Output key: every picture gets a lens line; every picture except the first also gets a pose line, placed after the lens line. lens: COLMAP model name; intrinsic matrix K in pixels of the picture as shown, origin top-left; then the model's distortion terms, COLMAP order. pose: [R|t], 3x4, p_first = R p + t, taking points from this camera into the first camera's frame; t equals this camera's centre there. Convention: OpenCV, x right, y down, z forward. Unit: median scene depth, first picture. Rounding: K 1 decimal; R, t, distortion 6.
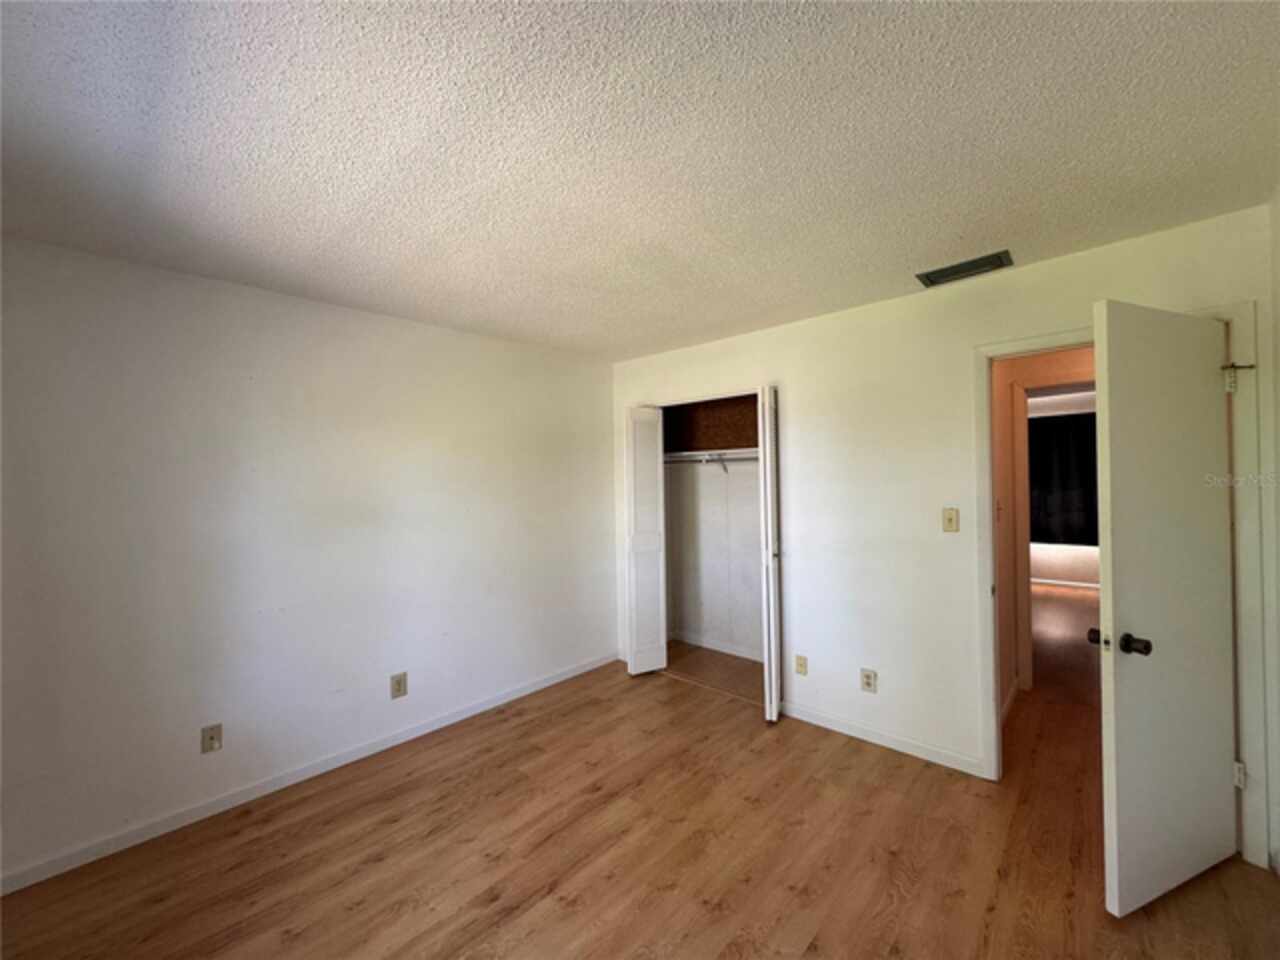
lens RADIAL K [[510.3, 0, 639.2], [0, 510.3, 481.7], [0, 0, 1]] dist [-0.004563, -0.000219]
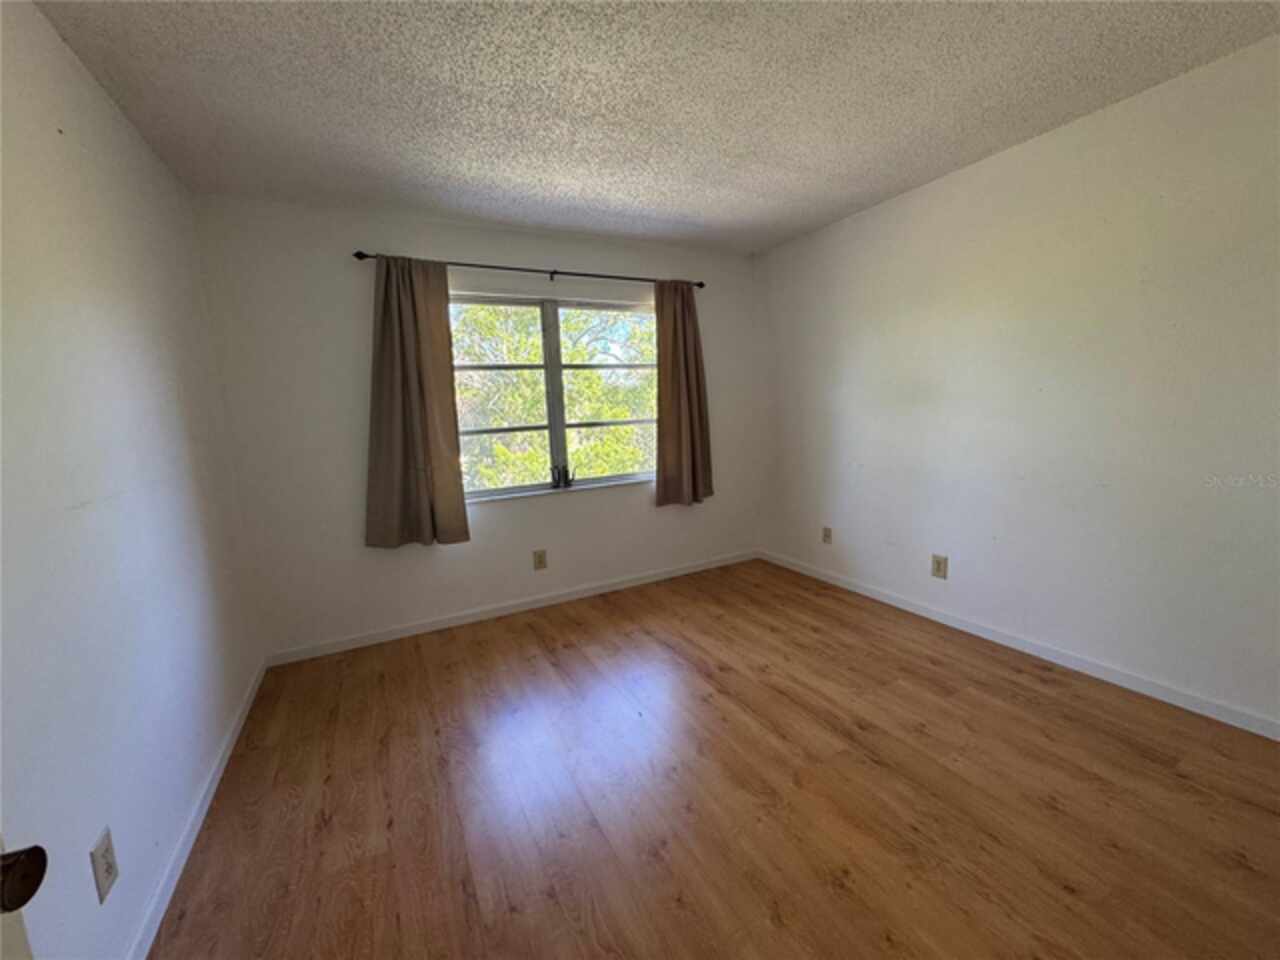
lens RADIAL K [[510.3, 0, 640.5], [0, 510.3, 475.7], [0, 0, 1]] dist [-0.004563, -0.000219]
pose [[-0.332793, 0.163266, -0.928759, 0.793902], [0.051599, 0.986575, 0.154940, 0.046052], [0.941587, 0.003640, -0.336750, 0.985956]]
